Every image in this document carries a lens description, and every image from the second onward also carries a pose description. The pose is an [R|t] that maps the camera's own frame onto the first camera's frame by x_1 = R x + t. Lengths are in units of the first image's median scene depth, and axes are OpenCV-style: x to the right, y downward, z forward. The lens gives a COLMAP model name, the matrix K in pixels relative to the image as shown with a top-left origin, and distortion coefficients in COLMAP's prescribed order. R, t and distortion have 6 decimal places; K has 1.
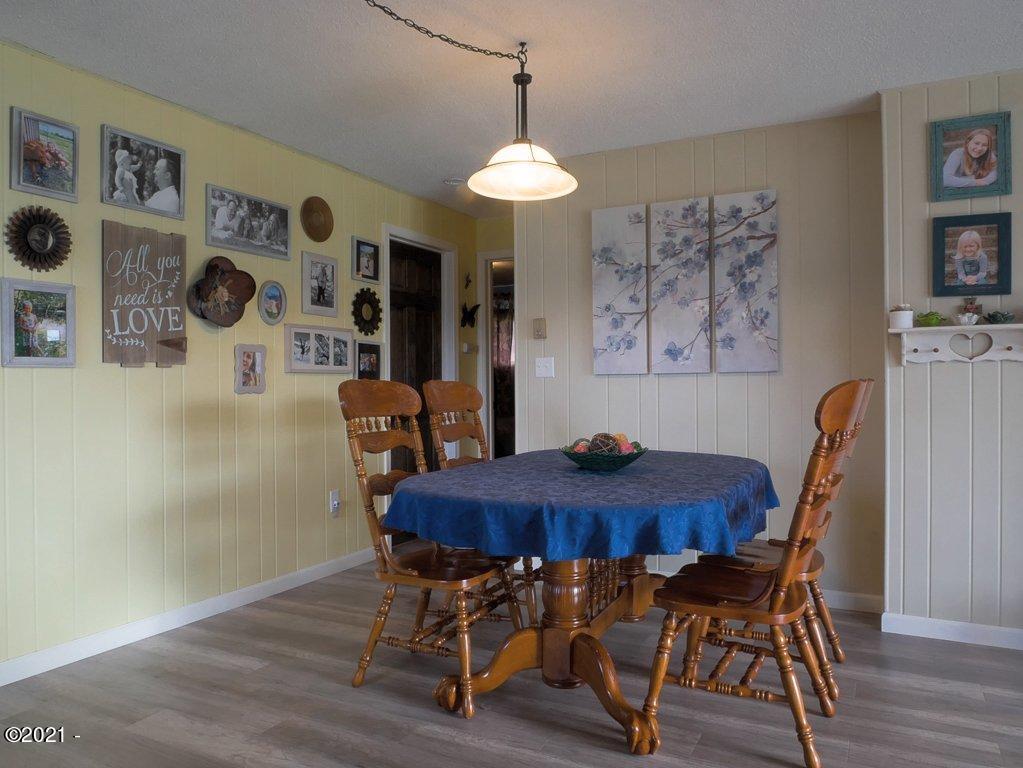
lens RADIAL K [[745.0, 0, 516.2], [0, 745.0, 389.2], [0, 0, 1]] dist [-0.034323, 0.005169]
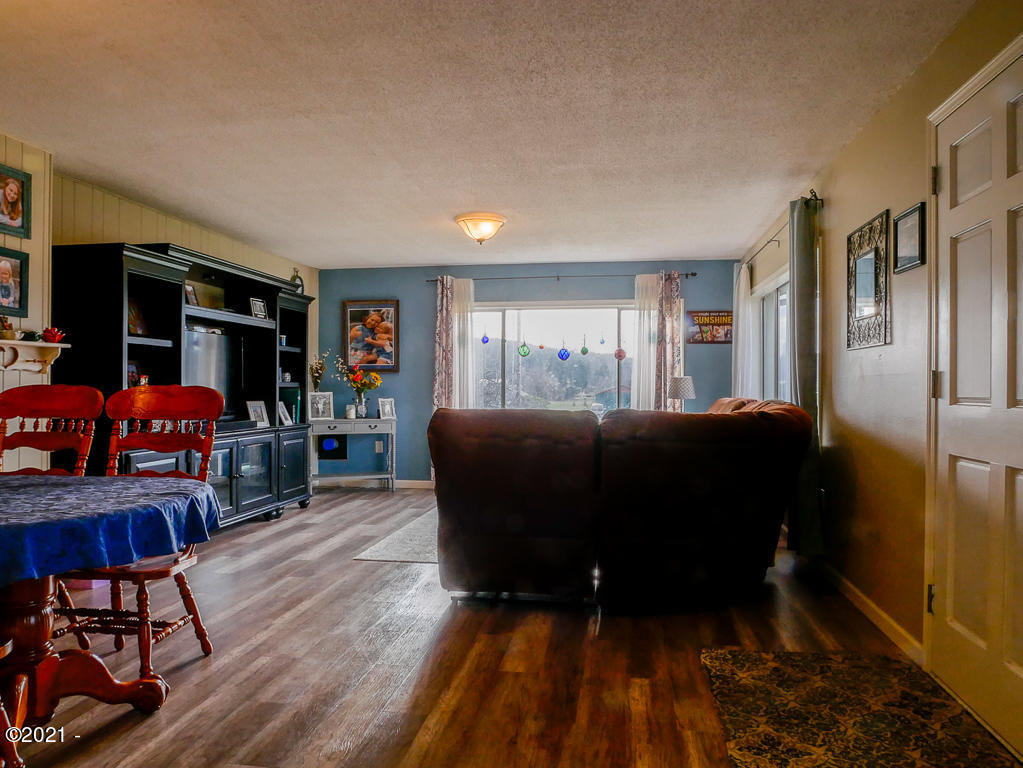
lens RADIAL K [[745.0, 0, 516.2], [0, 745.0, 389.2], [0, 0, 1]] dist [-0.034323, 0.005169]
pose [[-0.321194, 0.000733, 0.947013, -0.696027], [0.008527, 0.999961, 0.002118, -0.002064], [-0.946975, 0.008755, -0.321188, 0.533239]]
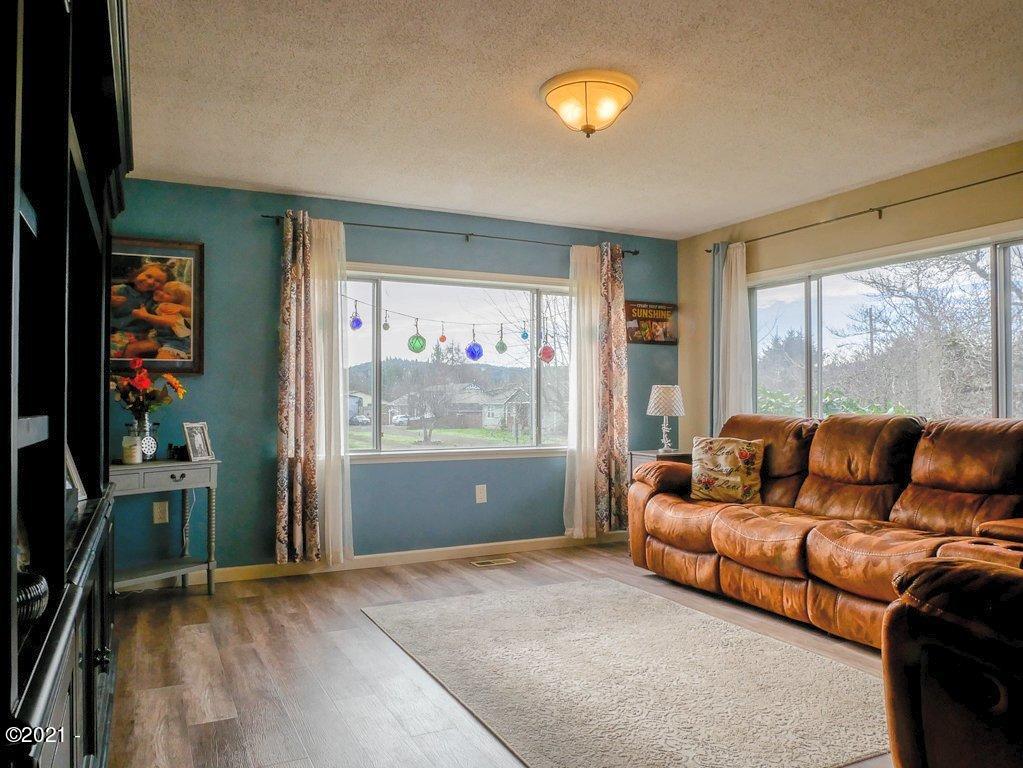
lens RADIAL K [[745.0, 0, 516.2], [0, 745.0, 389.2], [0, 0, 1]] dist [-0.034323, 0.005169]
pose [[-0.803476, 0.009358, 0.595264, 0.435527], [0.007654, 0.999956, -0.005389, -0.016642], [-0.595288, 0.000227, -0.803512, 0.845346]]
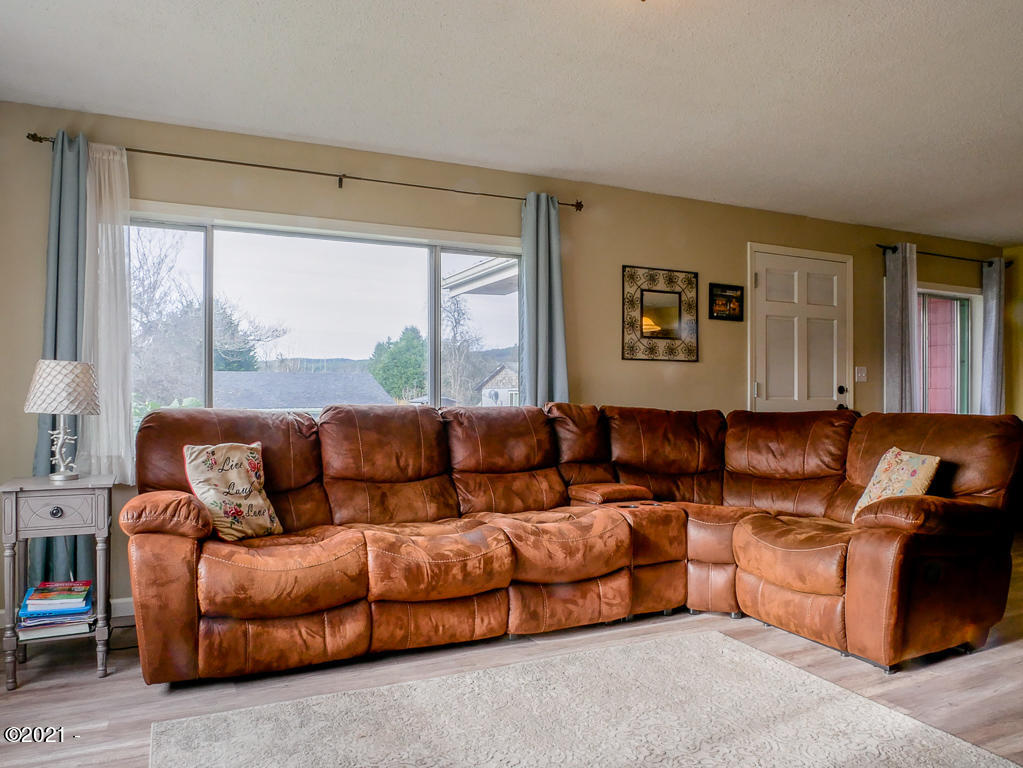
lens RADIAL K [[745.0, 0, 516.2], [0, 745.0, 389.2], [0, 0, 1]] dist [-0.034323, 0.005169]
pose [[-0.613547, -0.006905, -0.789628, 1.459314], [-0.016316, 0.999859, 0.003934, -0.008704], [0.789489, 0.015297, -0.613574, 0.360588]]
